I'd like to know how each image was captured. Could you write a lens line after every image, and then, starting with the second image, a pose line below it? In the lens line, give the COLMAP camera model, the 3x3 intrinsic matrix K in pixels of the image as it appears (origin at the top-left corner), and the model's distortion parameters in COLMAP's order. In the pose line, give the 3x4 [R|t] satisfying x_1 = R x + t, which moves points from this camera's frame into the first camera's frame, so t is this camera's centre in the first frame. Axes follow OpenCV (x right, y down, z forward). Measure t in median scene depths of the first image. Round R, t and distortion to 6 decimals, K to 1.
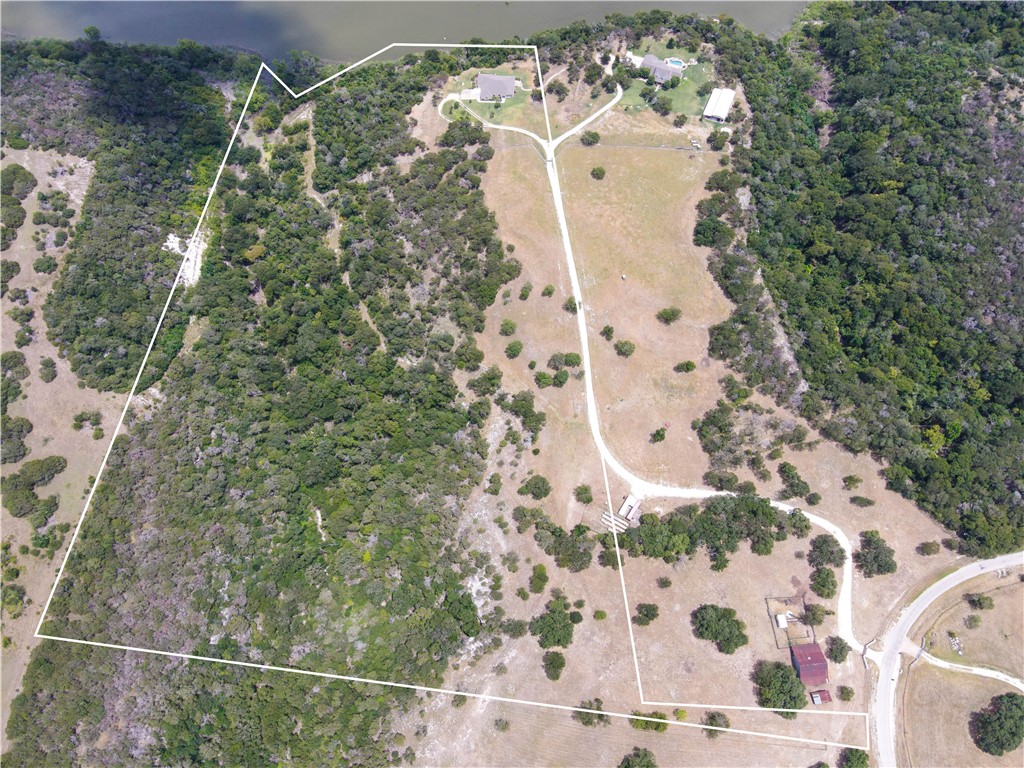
lens RADIAL K [[726.7, 0, 512.0], [0, 726.7, 384.0], [0, 0, 1]] dist [0.003073, -0.003131]
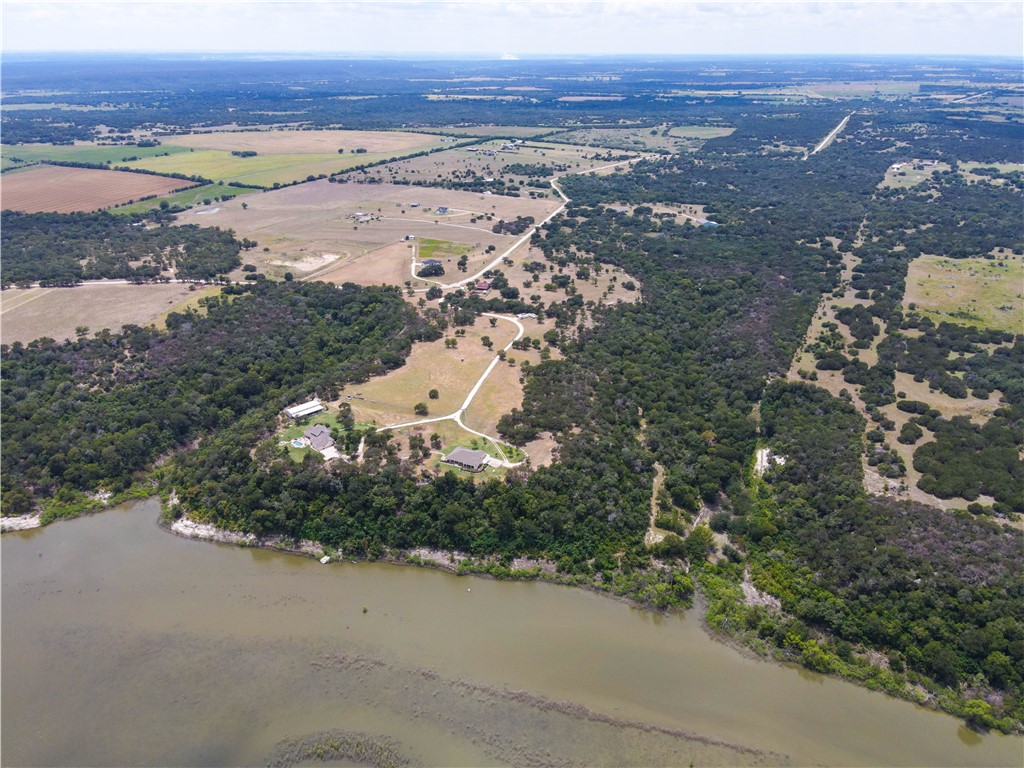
lens RADIAL K [[742.7, 0, 512.0], [0, 742.7, 384.0], [0, 0, 1]] dist [-0.045458, -0.000993]
pose [[-0.926717, -0.147104, 0.345769, -0.536456], [0.344015, 0.038027, 0.938194, -1.720353], [-0.151161, 0.988390, 0.015366, 1.088422]]
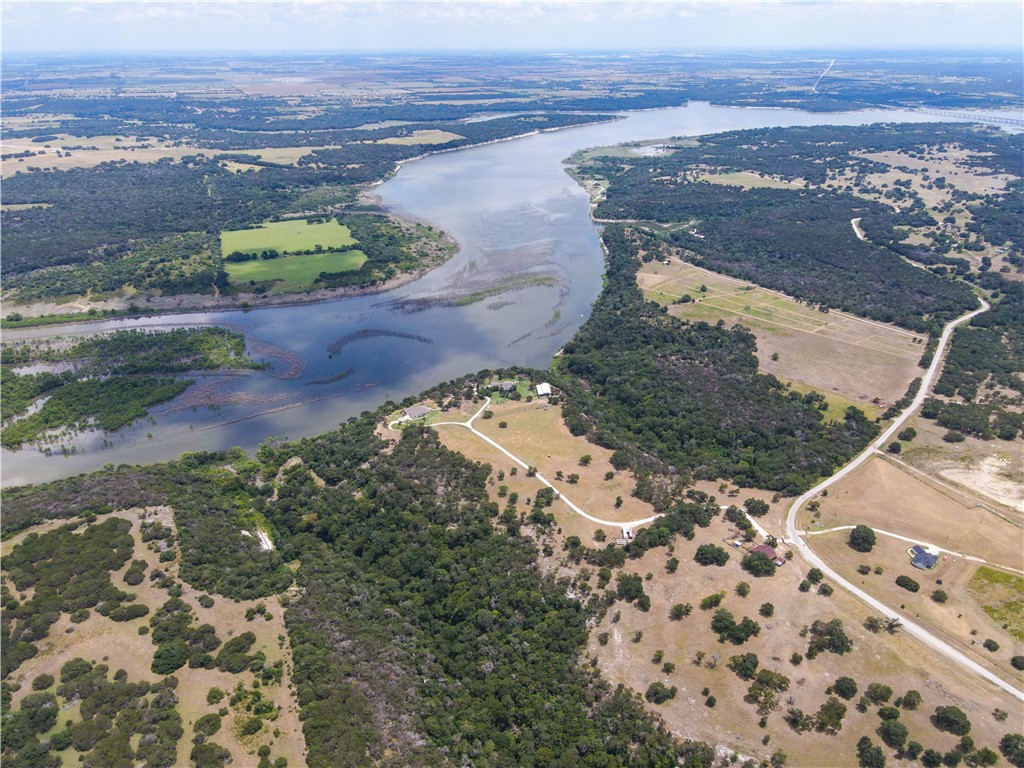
lens RADIAL K [[742.7, 0, 512.0], [0, 742.7, 384.0], [0, 0, 1]] dist [-0.045458, -0.000993]
pose [[0.884851, -0.192965, 0.424033, -0.653365], [0.422552, 0.715715, -0.556059, 0.689134], [-0.196187, 0.671205, 0.714839, -0.327284]]
